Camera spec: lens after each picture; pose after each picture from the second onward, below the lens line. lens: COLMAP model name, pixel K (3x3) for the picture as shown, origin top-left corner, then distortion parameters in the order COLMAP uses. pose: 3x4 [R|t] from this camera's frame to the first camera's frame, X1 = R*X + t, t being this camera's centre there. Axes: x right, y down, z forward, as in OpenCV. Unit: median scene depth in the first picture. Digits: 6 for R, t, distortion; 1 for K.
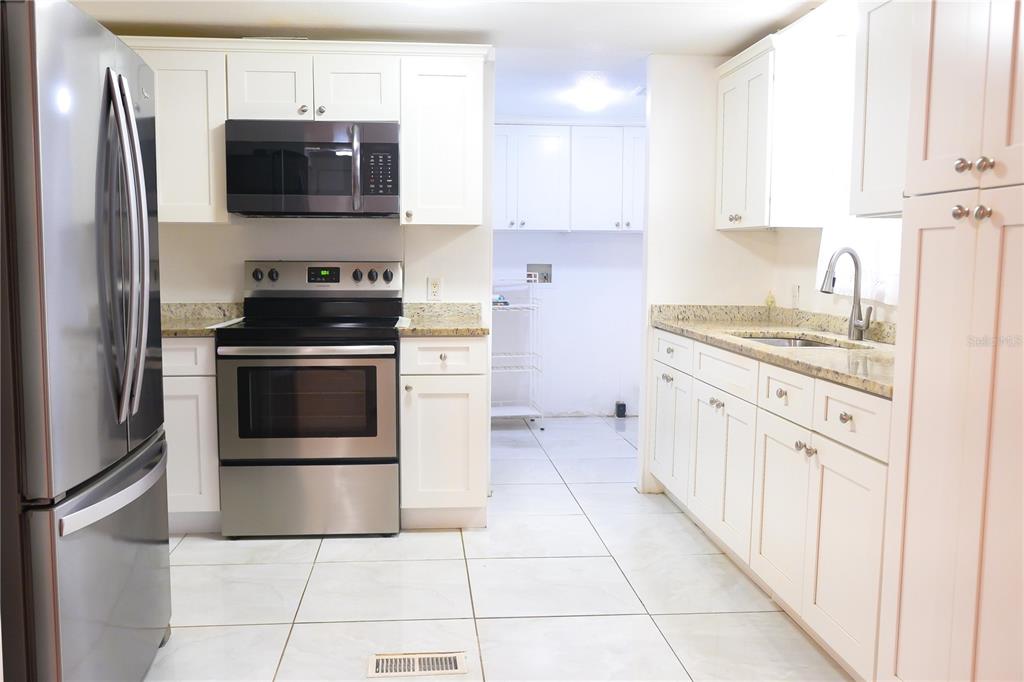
lens RADIAL K [[884.7, 0, 512.0], [0, 884.7, 341.0], [0, 0, 1]] dist [-0.062686, 0.004565]
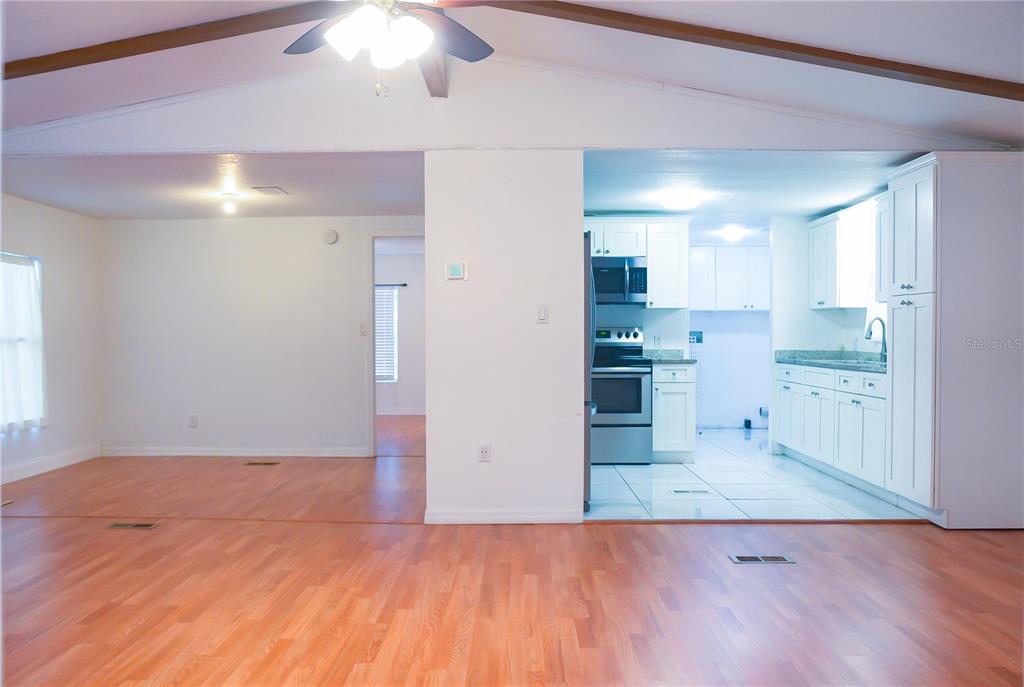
lens RADIAL K [[806.6, 0, 512.0], [0, 806.6, 343.5], [0, 0, 1]] dist [-0.072088, -0.001628]
pose [[0.993088, -0.005493, -0.117241, -0.219381], [-0.004430, 0.996438, -0.084212, 0.100850], [0.117286, 0.084149, 0.989527, -0.818343]]
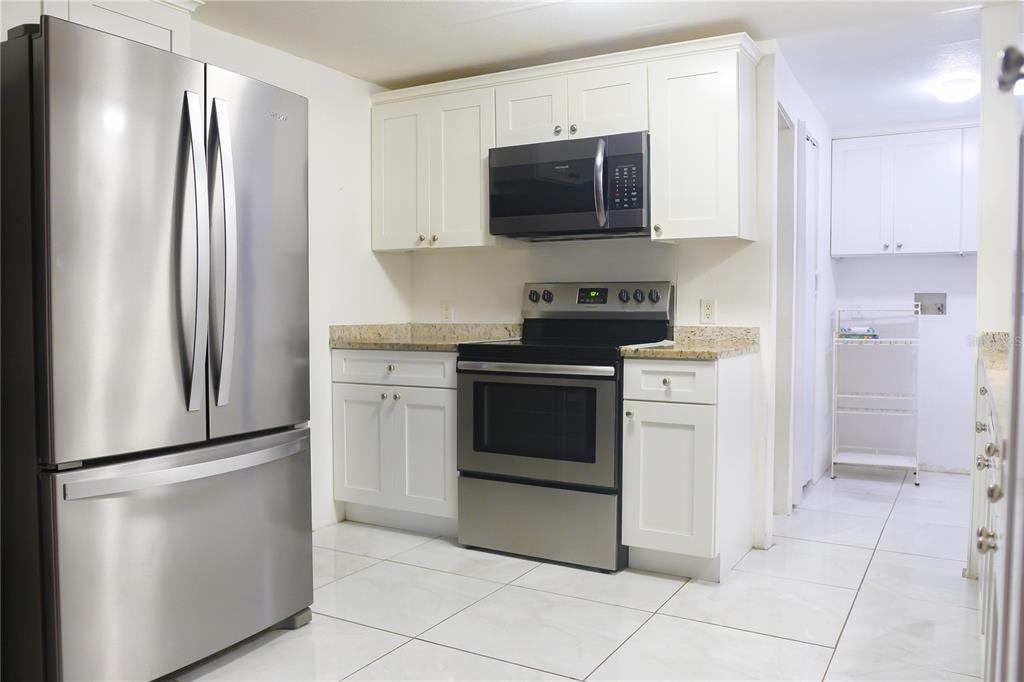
lens RADIAL K [[808.6, 0, 512.0], [0, 808.6, 341.0], [0, 0, 1]] dist [-0.078225, 0.003098]
pose [[0.812594, 0.018735, -0.582529, 0.259478], [-0.048581, 0.998182, -0.035666, 0.012721], [0.580802, 0.057282, 0.812027, 0.234064]]
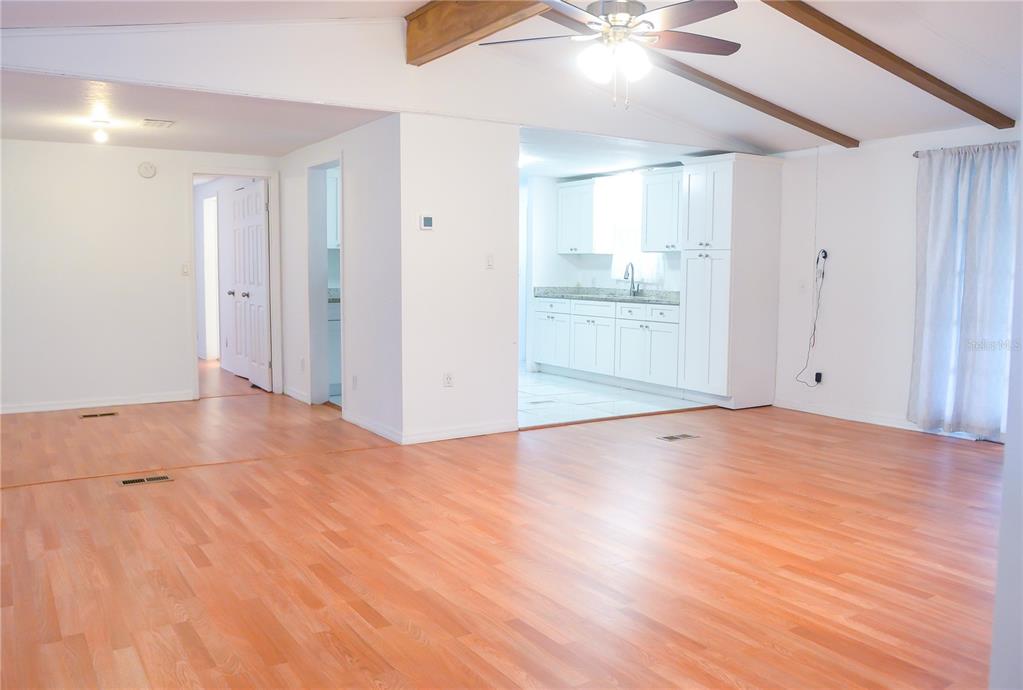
lens RADIAL K [[805.8, 0, 511.5], [0, 805.8, 345.0], [0, 0, 1]] dist [-0.072088, -0.001628]
pose [[0.896608, -0.042521, 0.440779, -0.921709], [0.040461, 0.999082, 0.014076, 0.087120], [-0.440973, 0.005213, 0.897505, -0.937408]]
